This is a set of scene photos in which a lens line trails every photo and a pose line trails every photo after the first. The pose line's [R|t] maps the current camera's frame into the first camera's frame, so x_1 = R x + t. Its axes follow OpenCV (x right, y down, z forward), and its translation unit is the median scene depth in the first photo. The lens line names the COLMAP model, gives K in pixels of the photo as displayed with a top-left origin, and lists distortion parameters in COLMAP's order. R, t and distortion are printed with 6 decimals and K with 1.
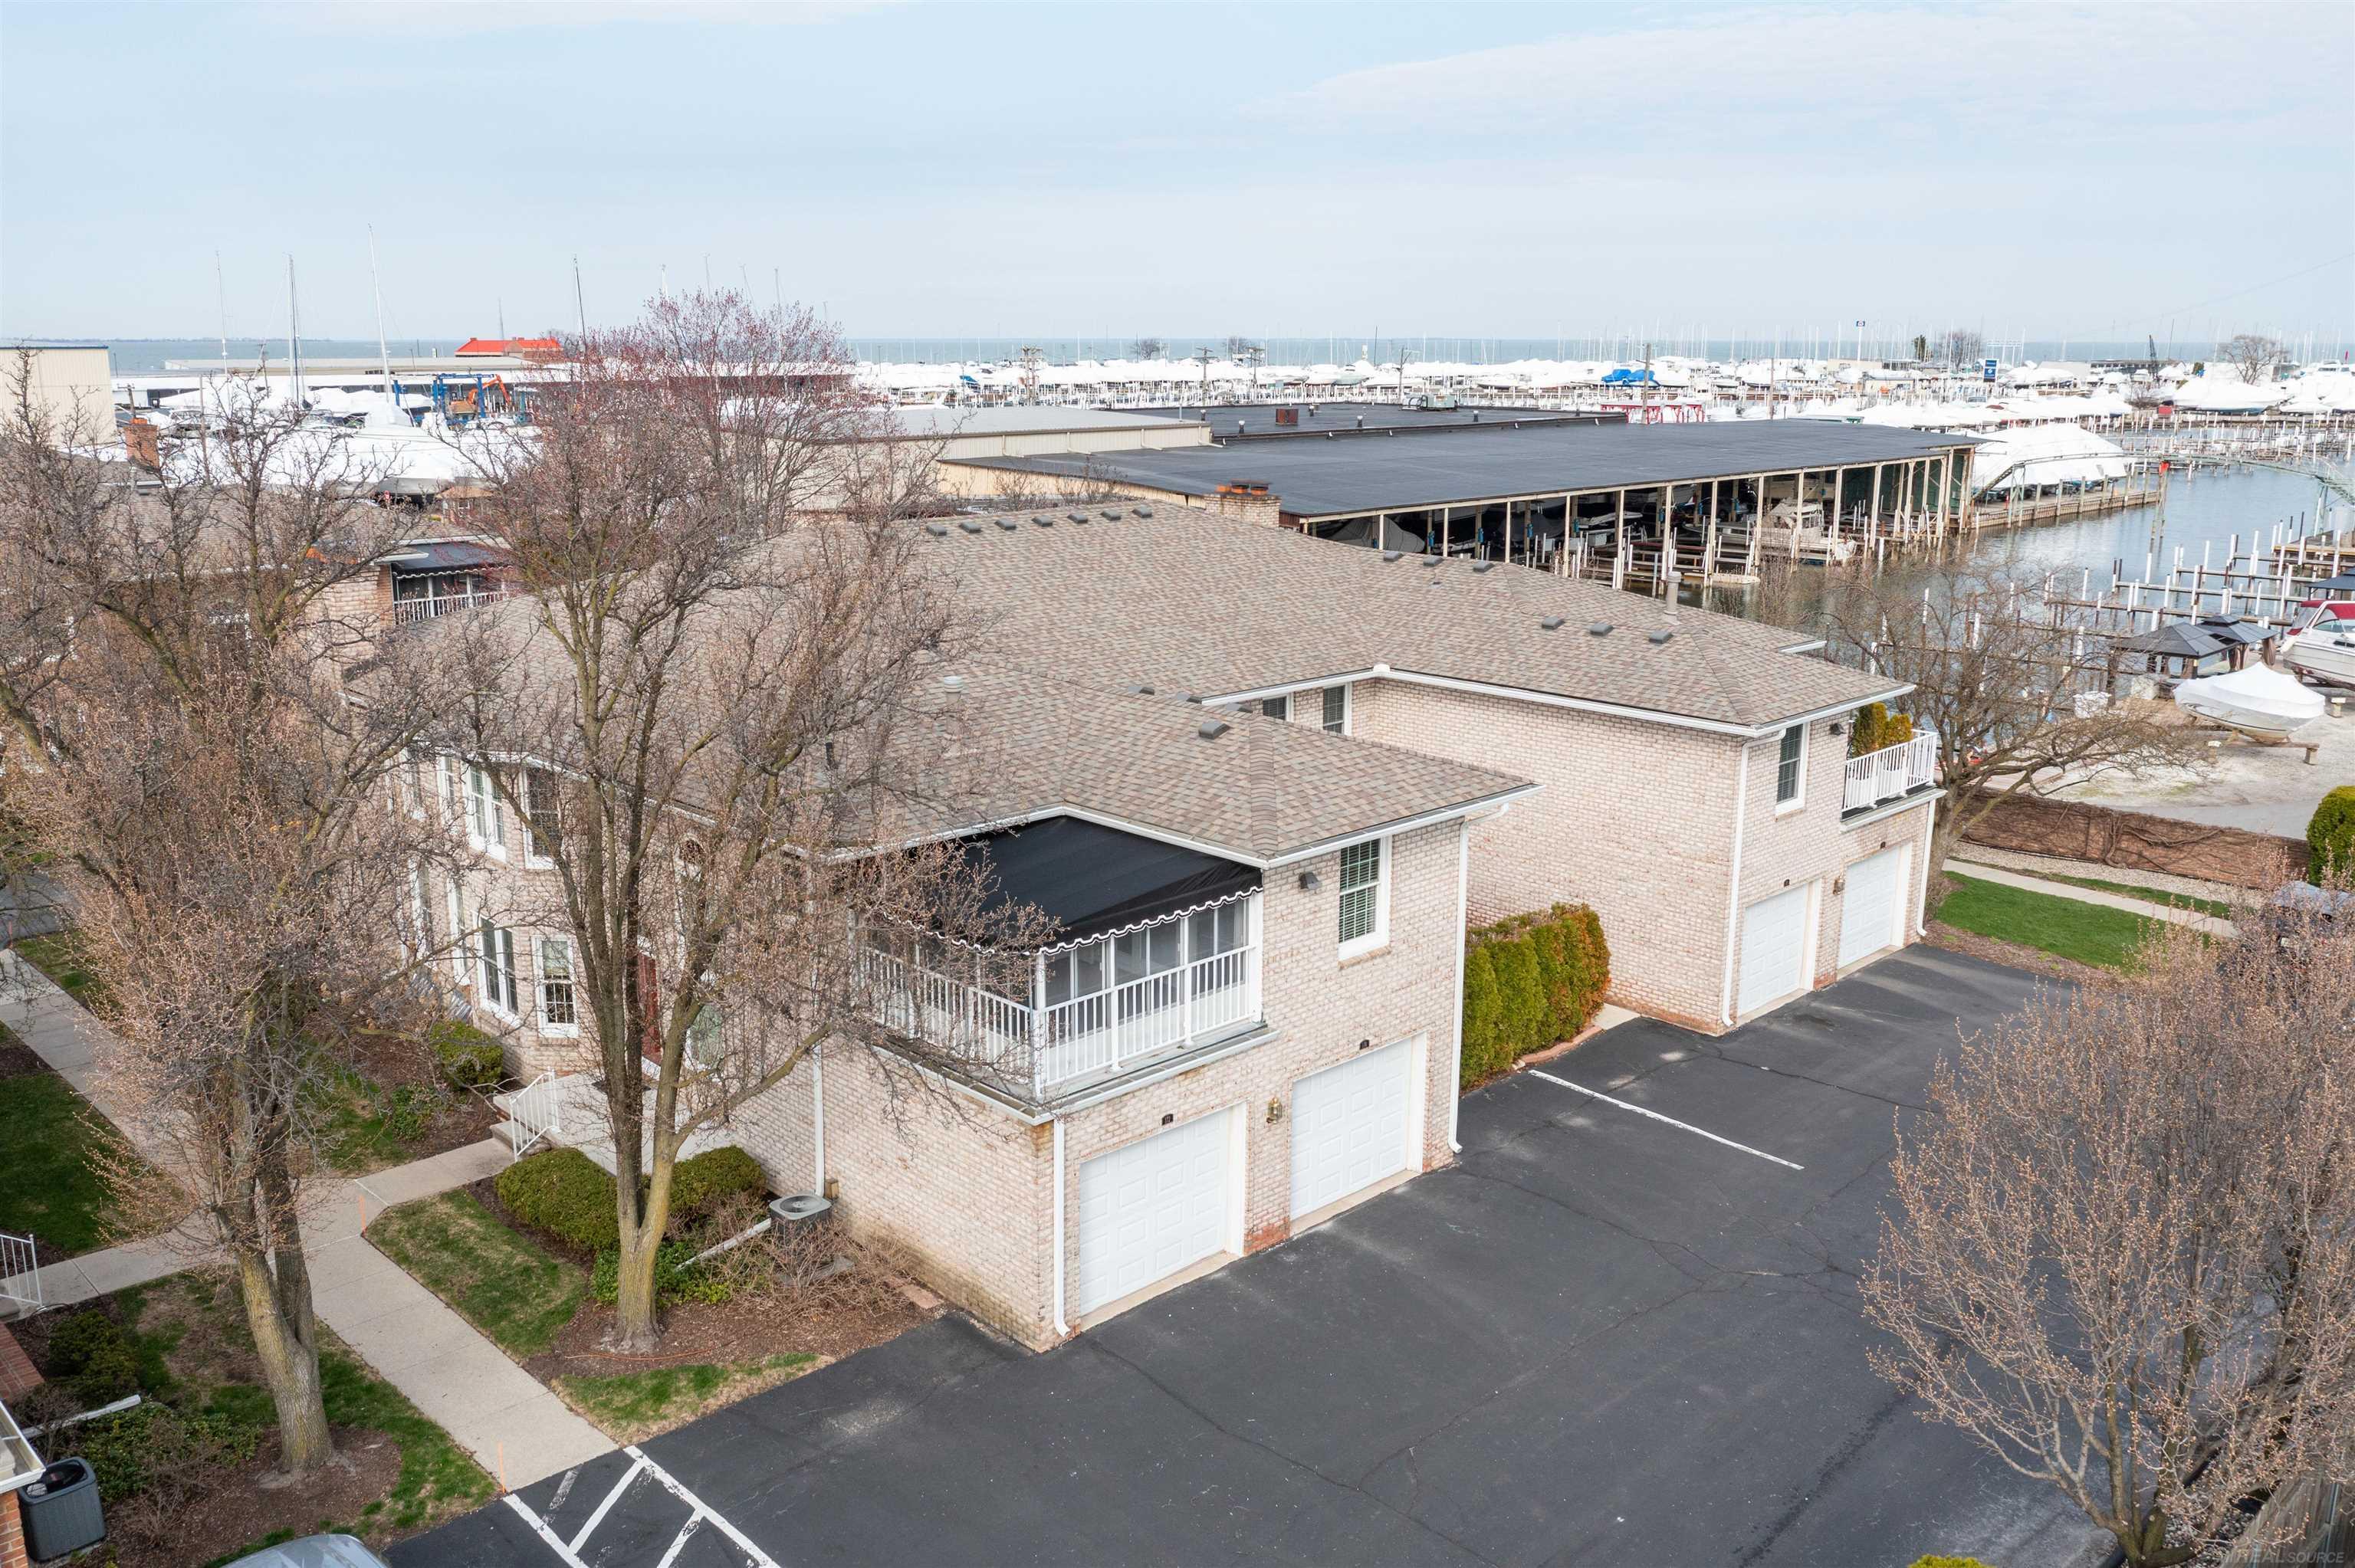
lens RADIAL K [[1899.0, 0, 1177.5], [0, 1899.0, 784.0], [0, 0, 1]] dist [-0.025755, 0.003227]
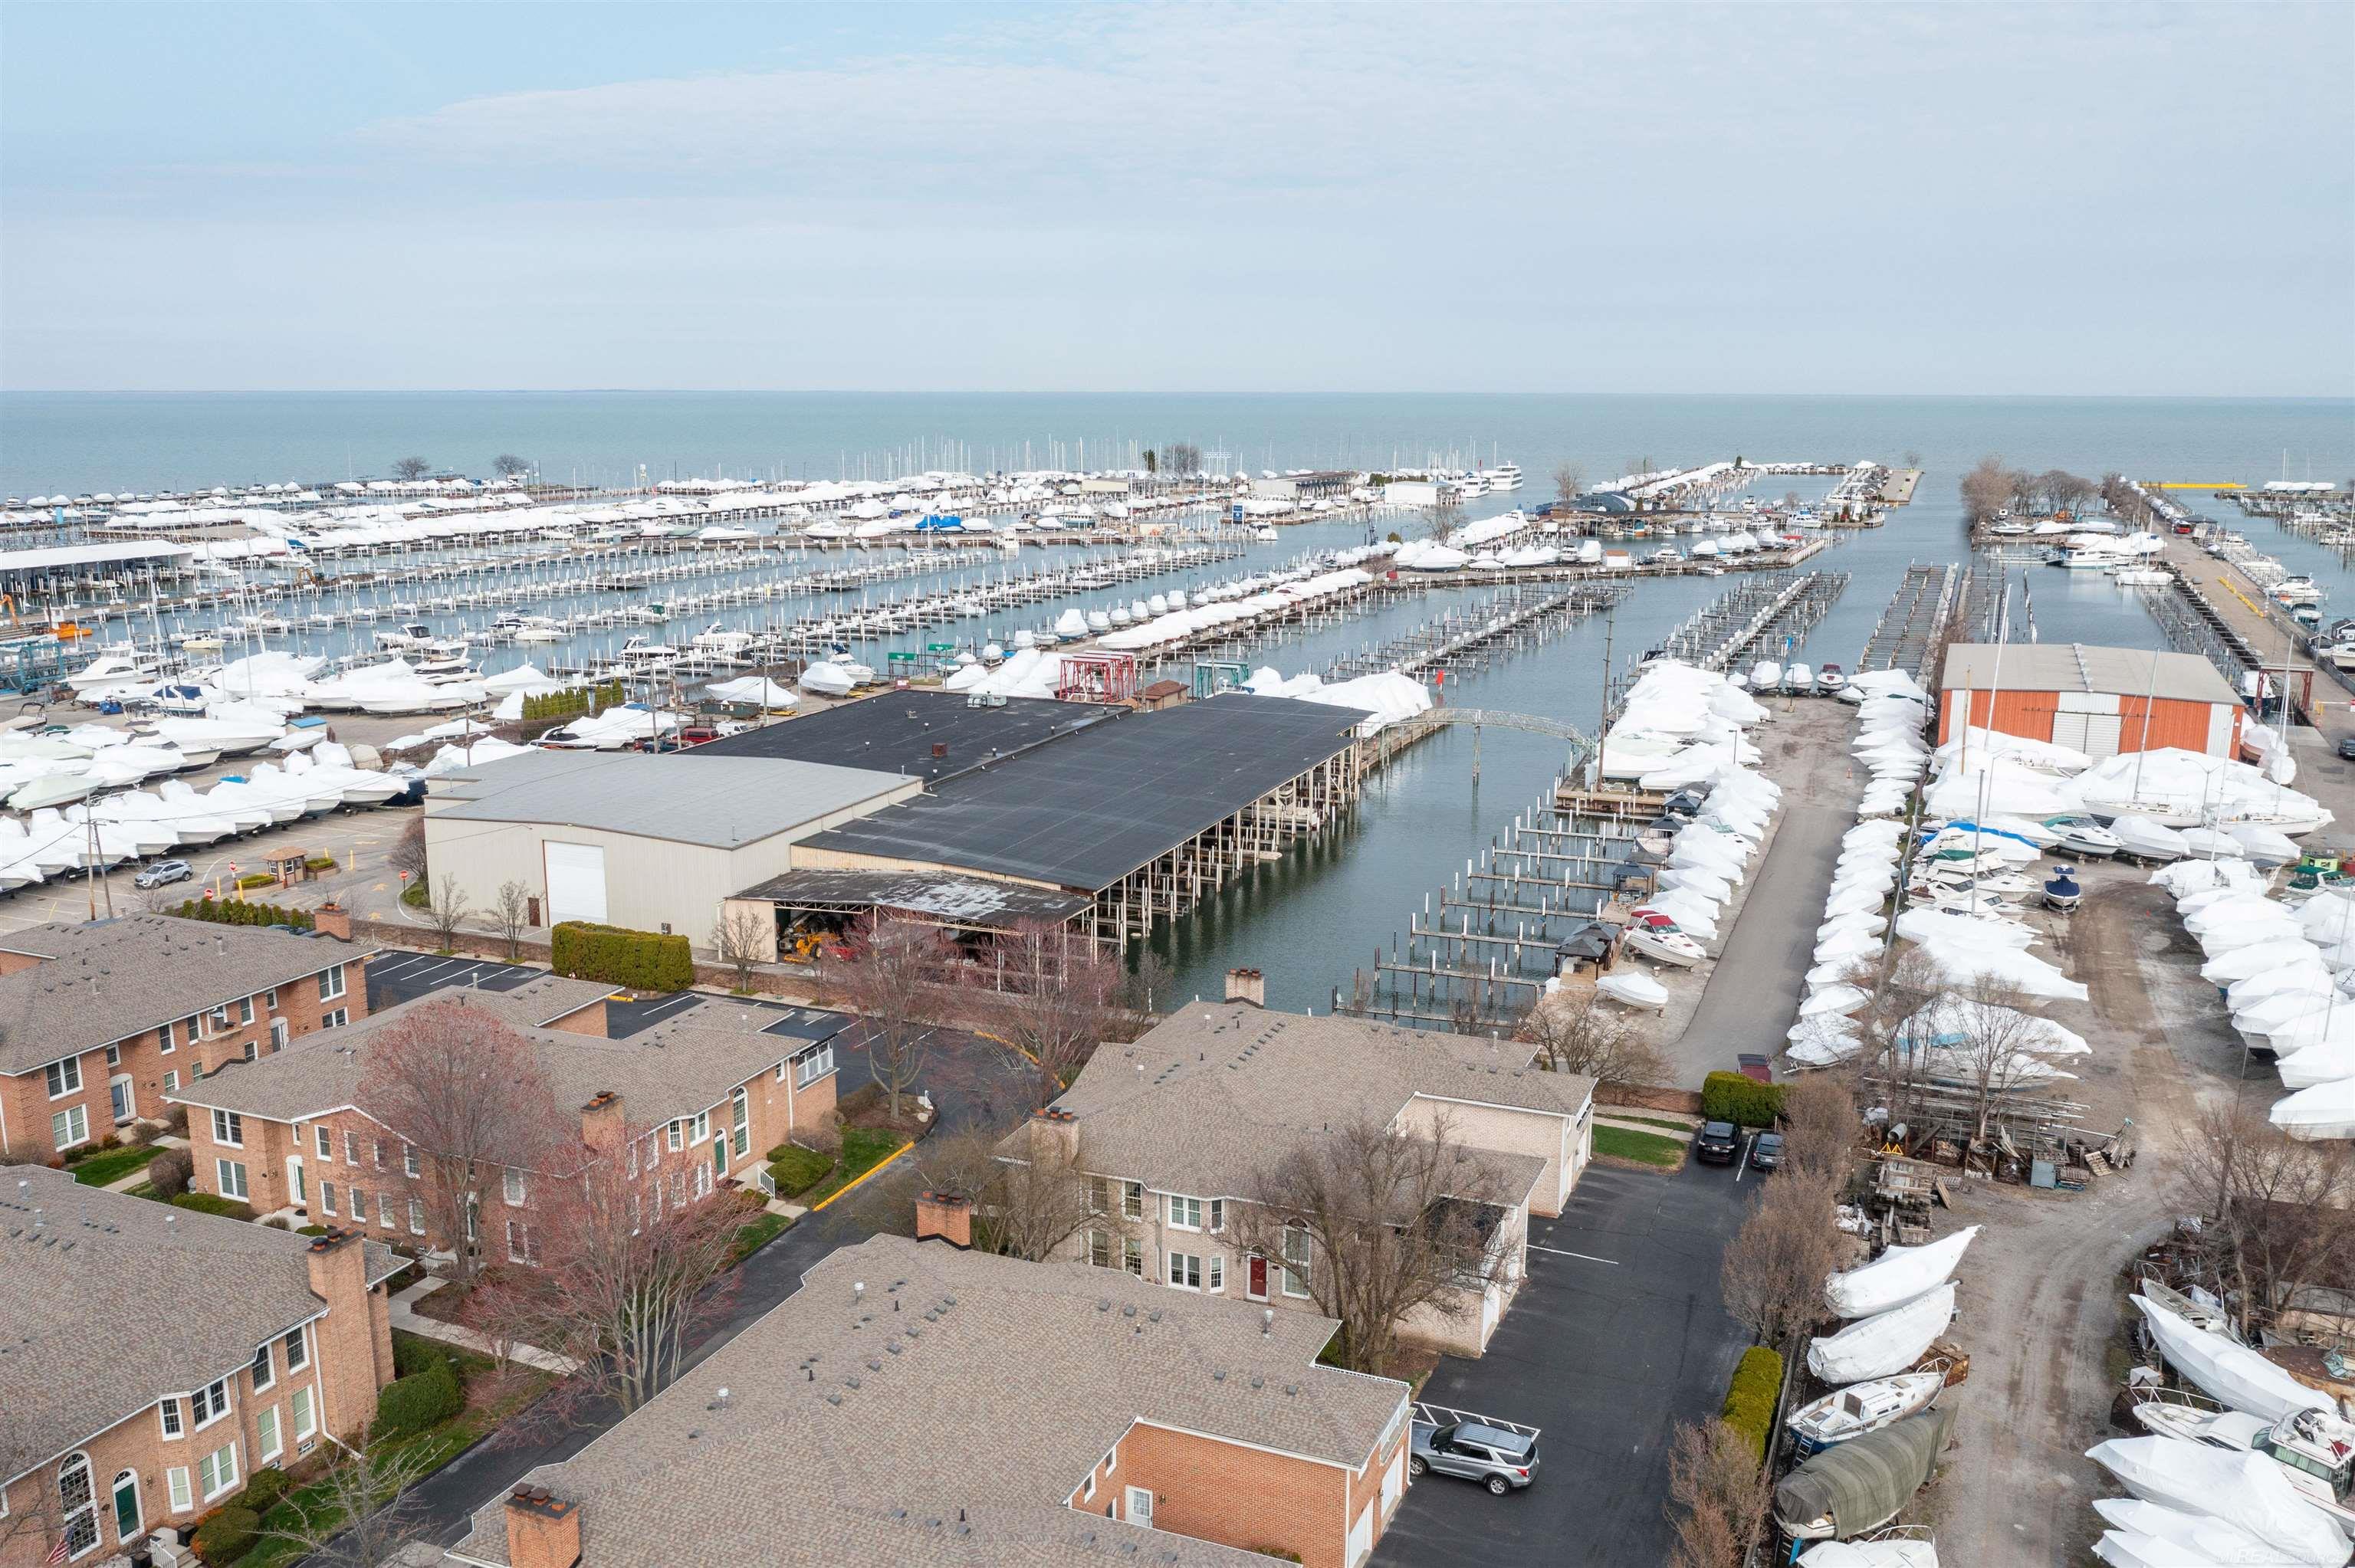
lens RADIAL K [[1916.8, 0, 1171.7], [0, 1916.8, 836.3], [0, 0, 1]] dist [-0.024818, 0.001360]
pose [[0.919685, -0.087382, 0.382811, -1.627723], [0.088703, 0.995956, 0.014236, -0.664593], [-0.382507, 0.020864, 0.923717, -1.801675]]
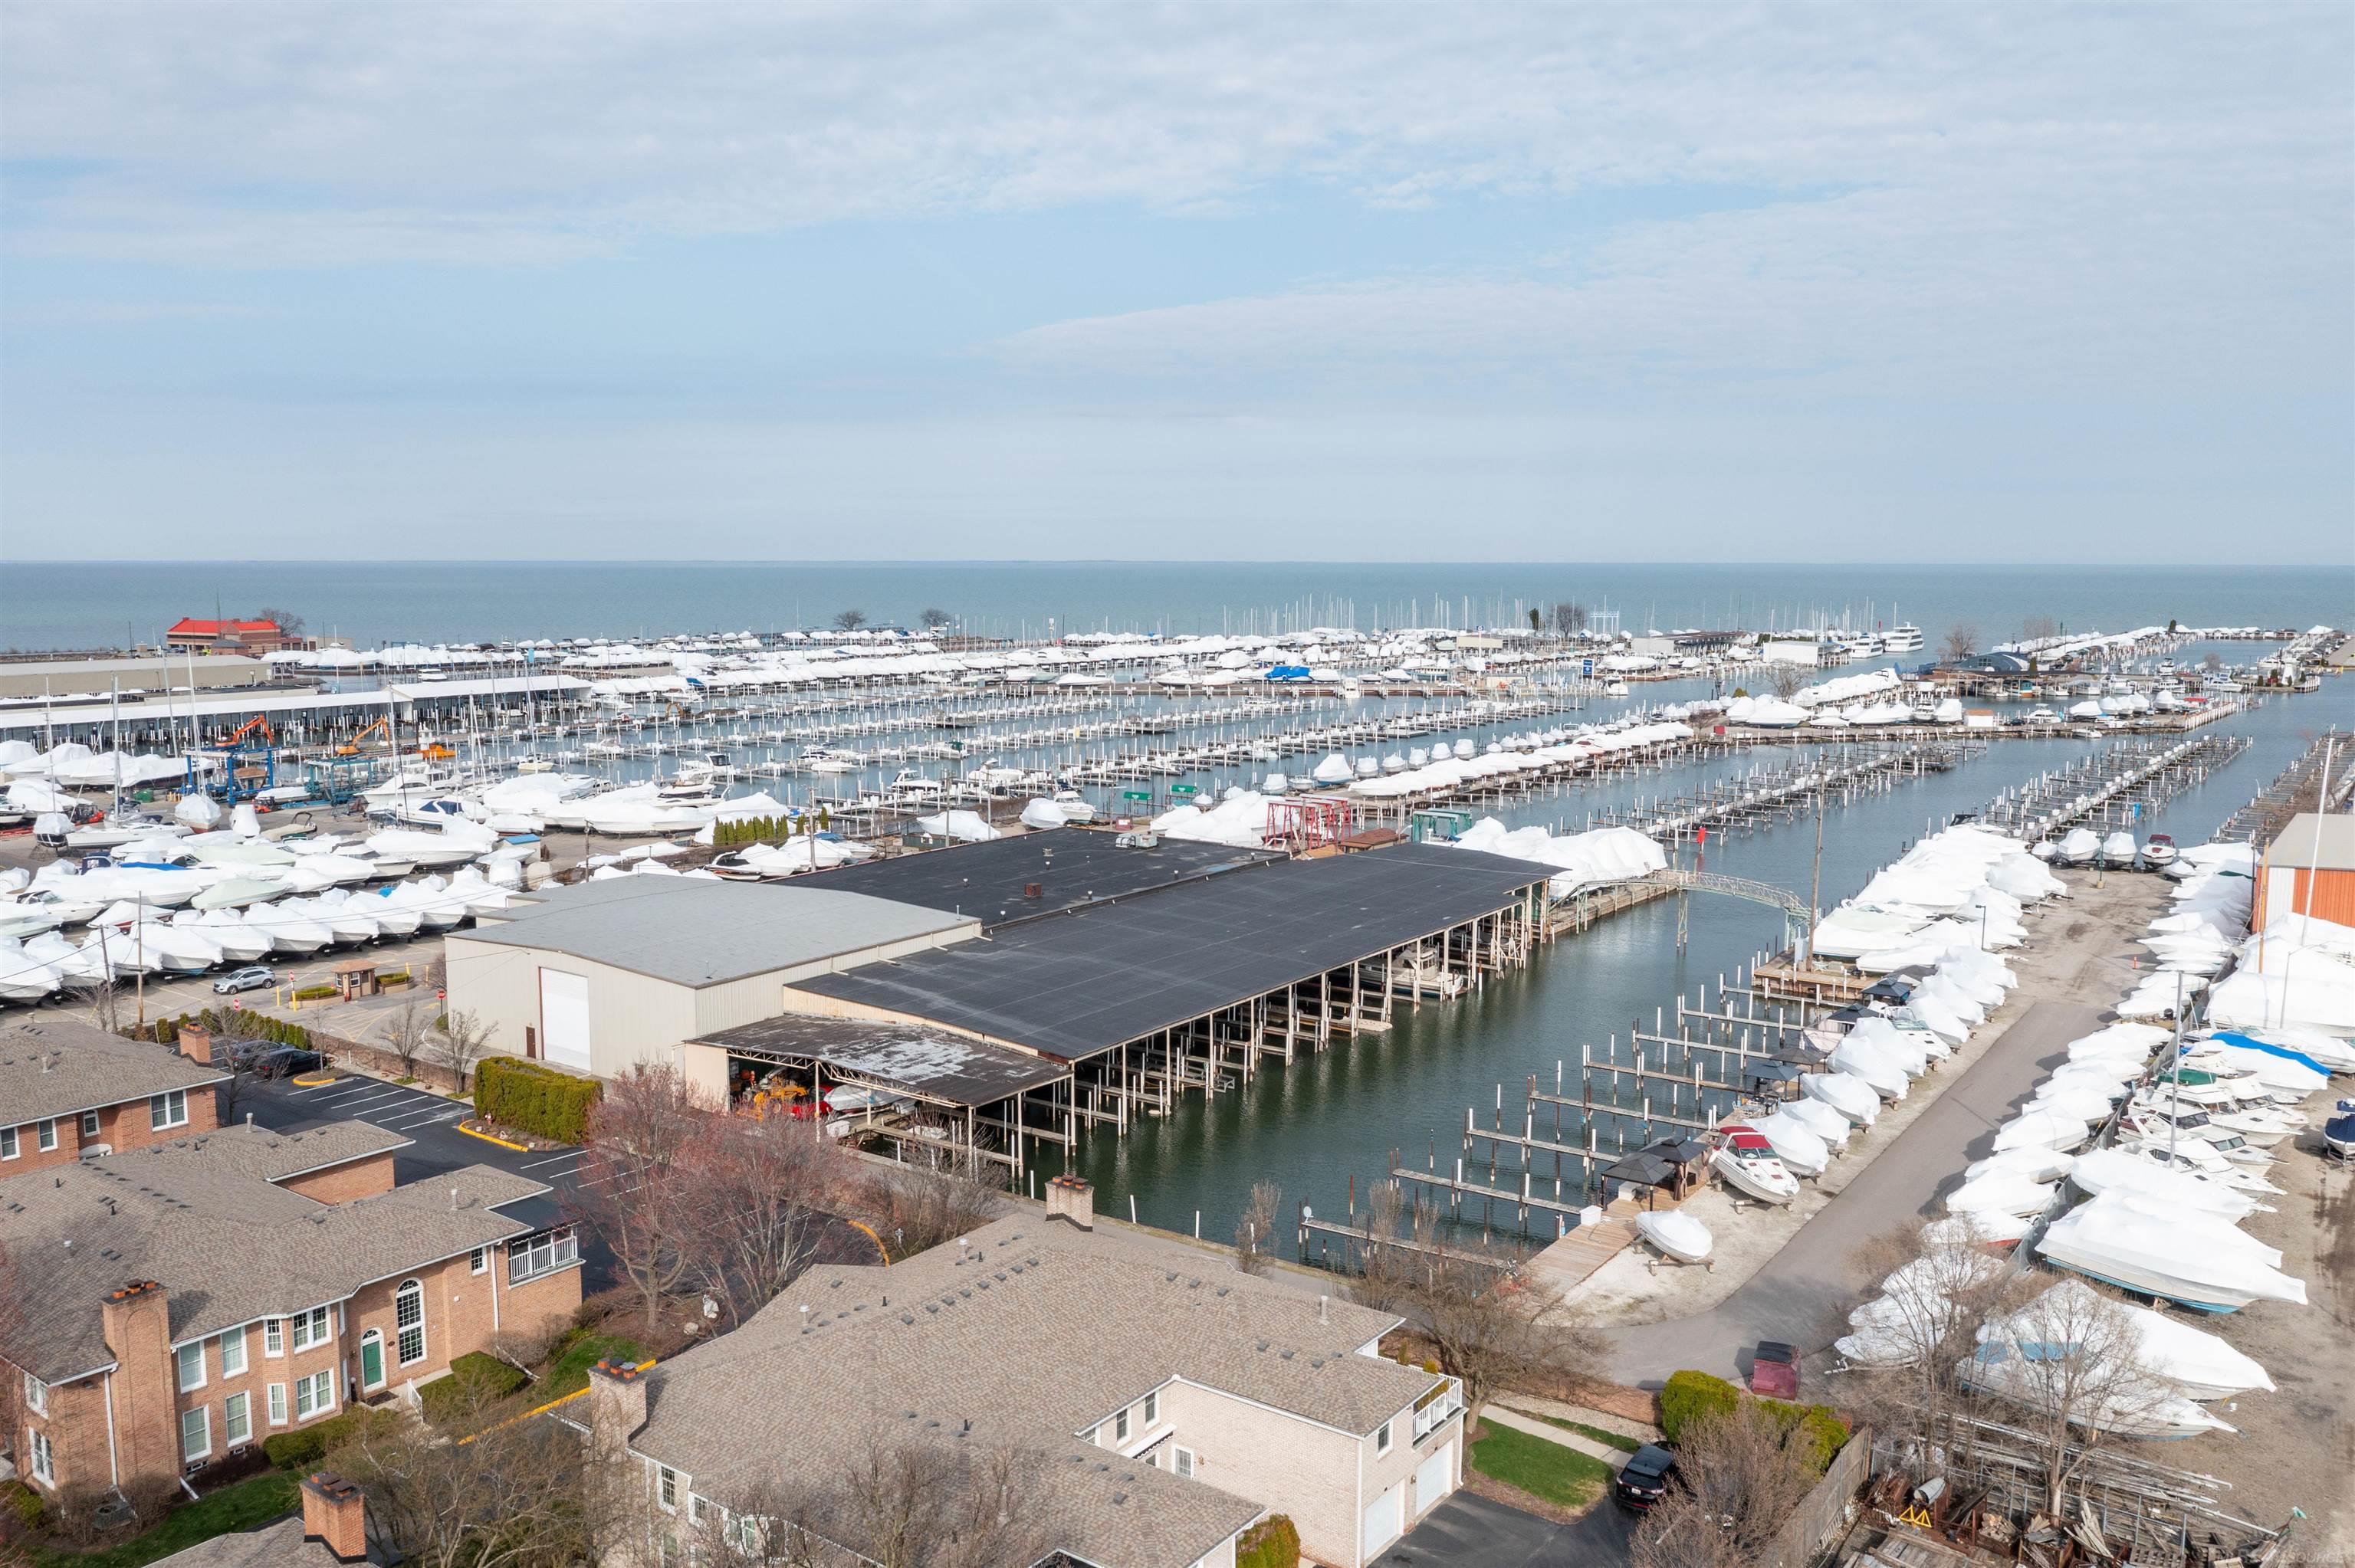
lens RADIAL K [[1825.0, 0, 1177.5], [0, 1825.0, 784.0], [0, 0, 1]] dist [-0.027518, 0.005831]
pose [[0.985723, -0.019603, 0.167230, -0.255596], [0.037957, 0.993504, -0.107278, -0.632070], [-0.164041, 0.112094, 0.980064, -1.183511]]
